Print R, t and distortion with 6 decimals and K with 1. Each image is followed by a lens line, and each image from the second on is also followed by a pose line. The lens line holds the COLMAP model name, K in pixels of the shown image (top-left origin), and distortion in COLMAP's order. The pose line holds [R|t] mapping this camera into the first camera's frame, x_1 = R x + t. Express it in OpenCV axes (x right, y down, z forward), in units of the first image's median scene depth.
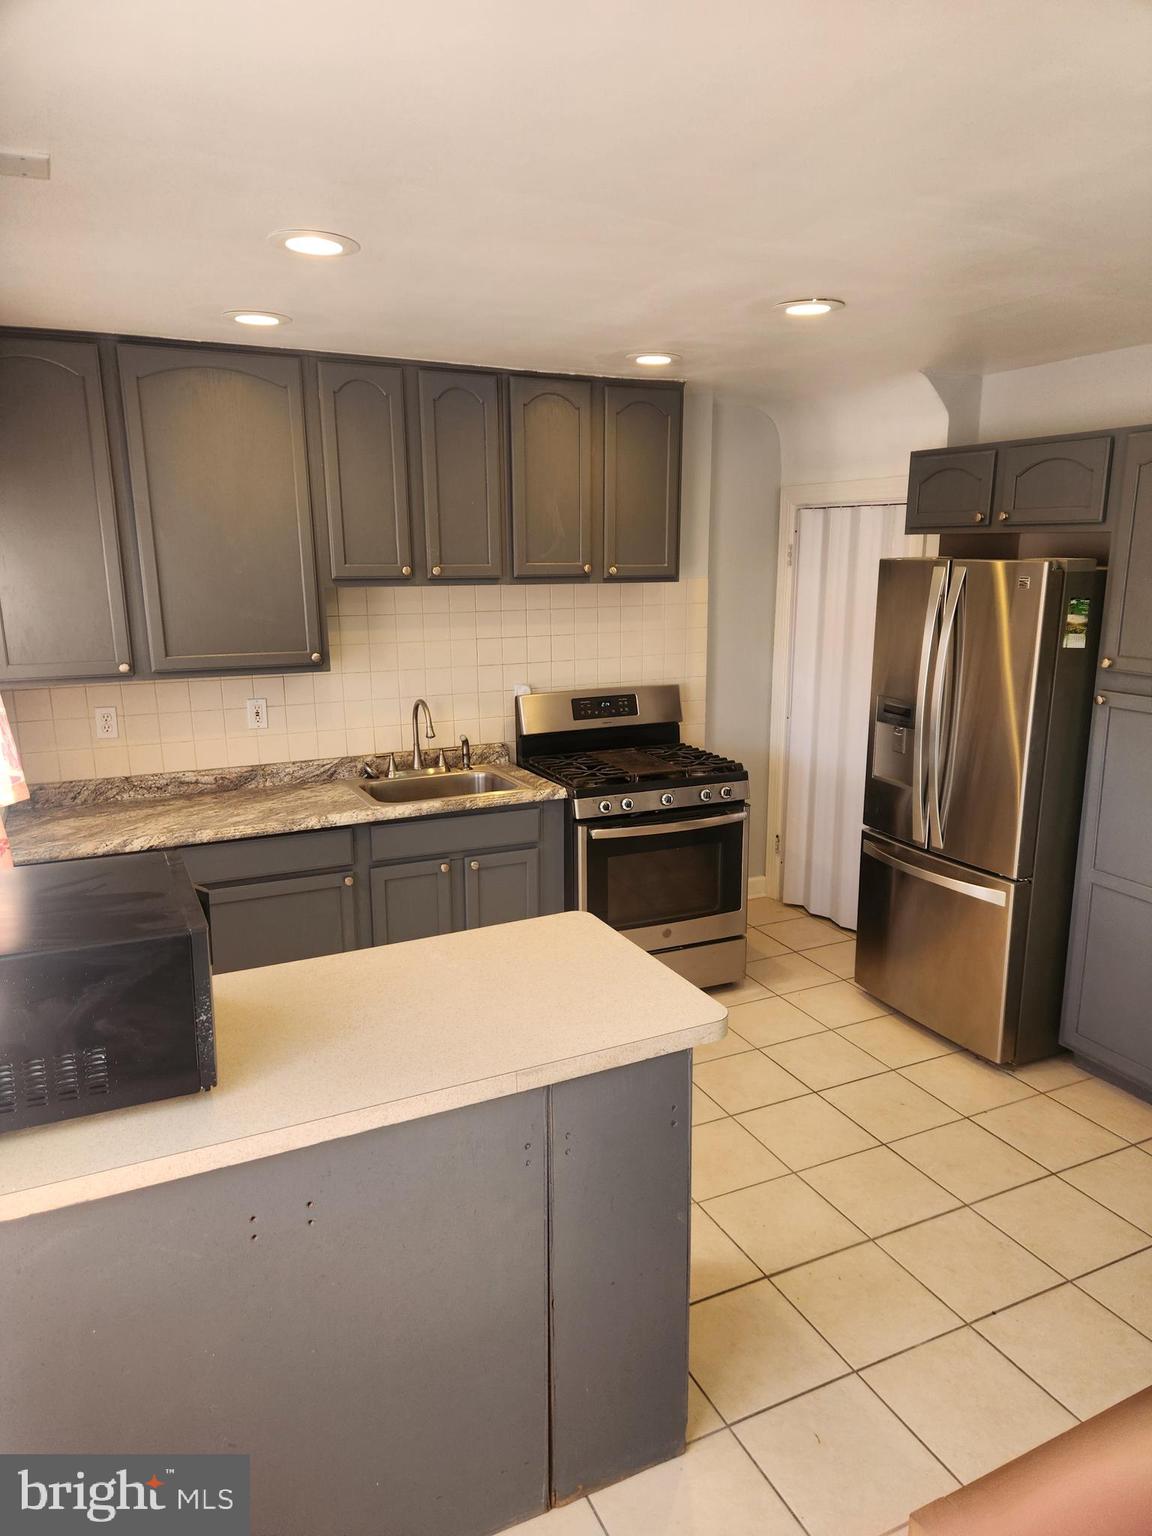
lens RADIAL K [[1037.2, 0, 592.6], [0, 1037.2, 768.8], [0, 0, 1]] dist [0.059165, -0.063149]
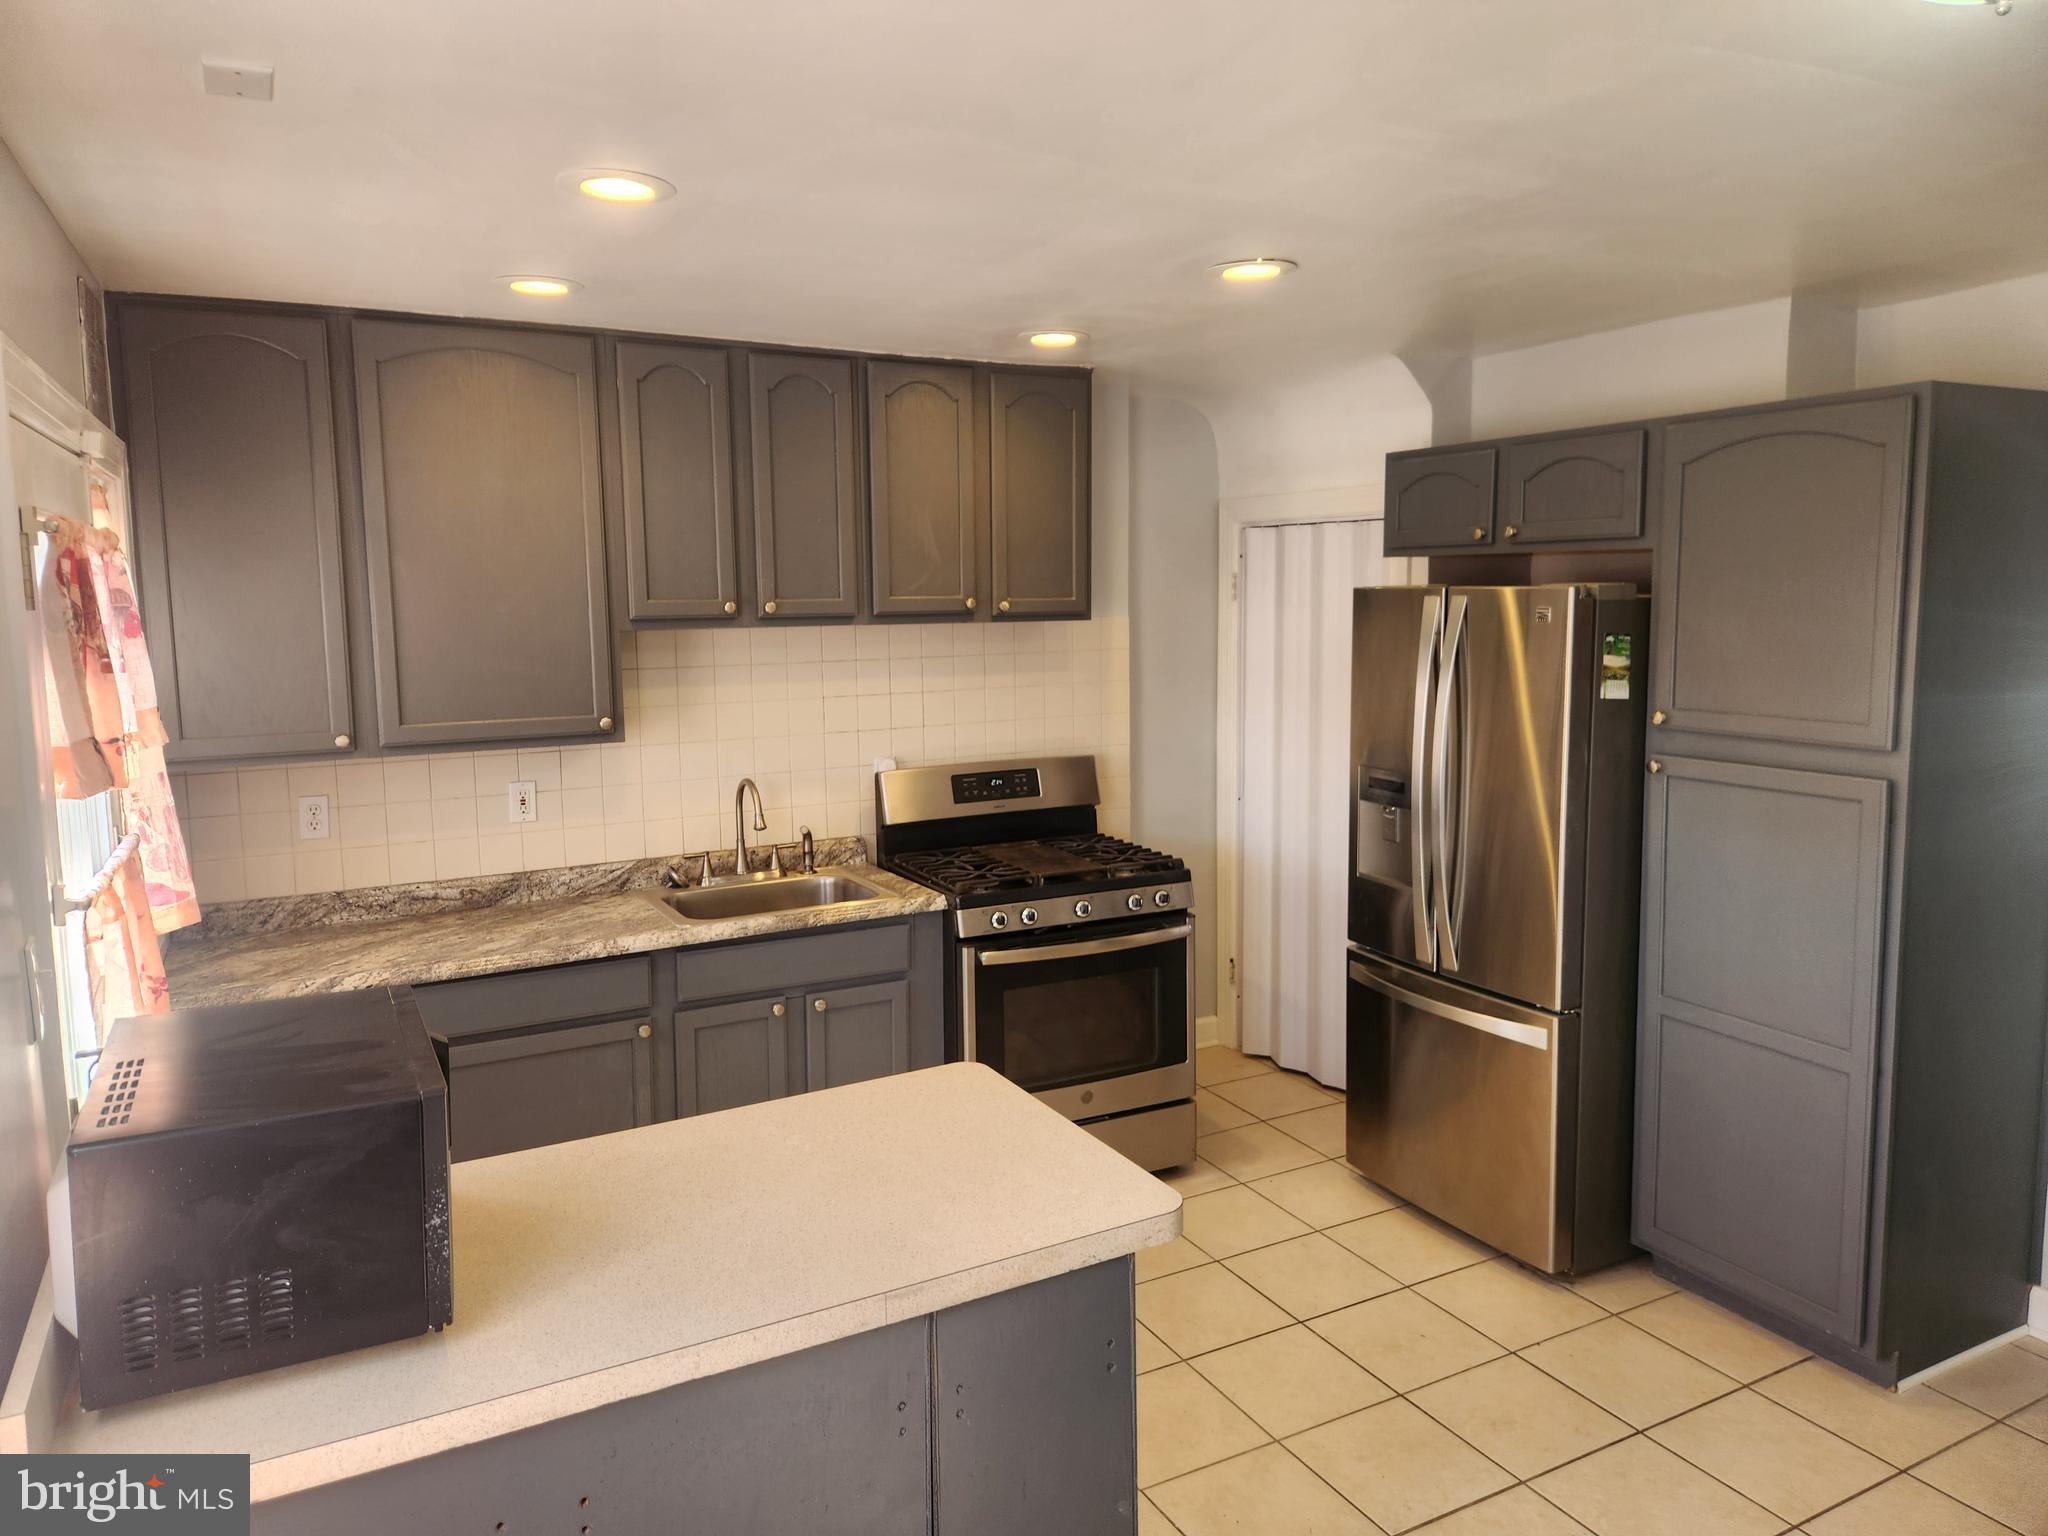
lens RADIAL K [[1390.0, 0, 1018.0], [0, 1390.0, 703.3], [0, 0, 1]] dist [0.058516, -0.059835]
pose [[0.999487, -0.011119, 0.030030, -0.002211], [0.014679, 0.992536, -0.121069, 0.003526], [-0.028460, 0.121448, 0.992190, 0.004424]]
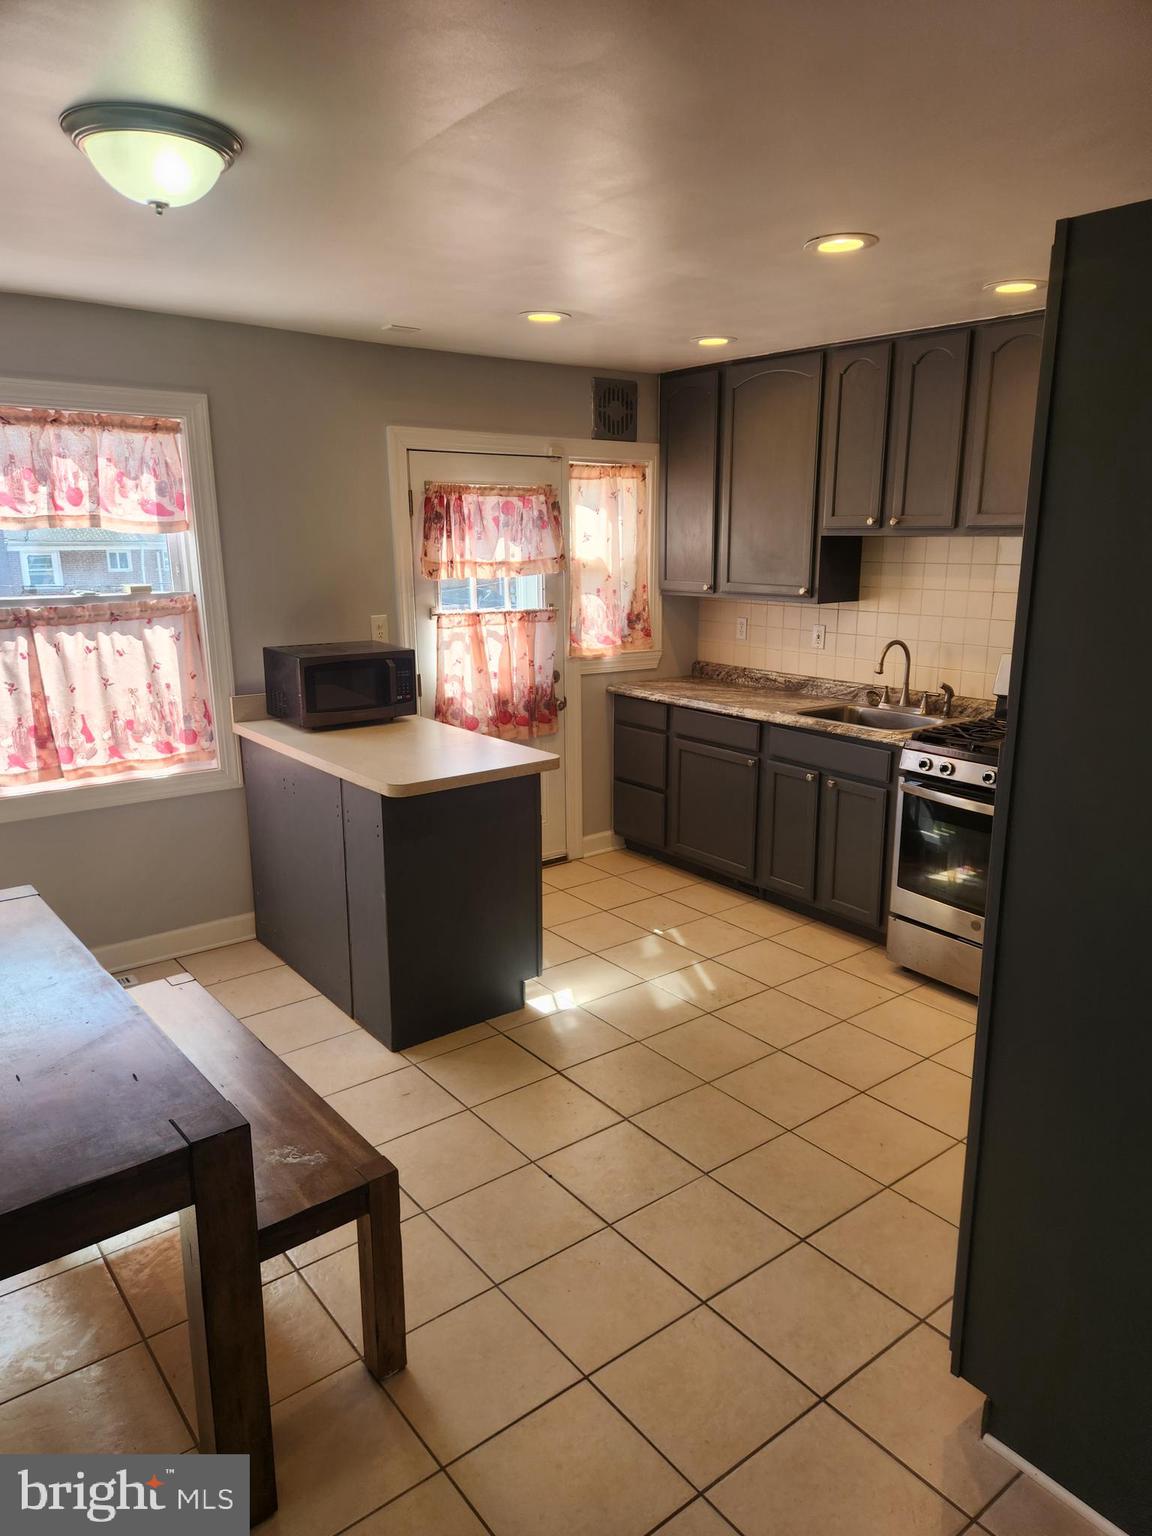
lens RADIAL K [[1037.2, 0, 592.6], [0, 1037.2, 768.8], [0, 0, 1]] dist [0.059165, -0.063149]
pose [[0.212268, 0.226658, -0.950562, 1.060044], [-0.200436, 0.962147, 0.184661, -0.094409], [0.956435, 0.151329, 0.249664, 0.543224]]
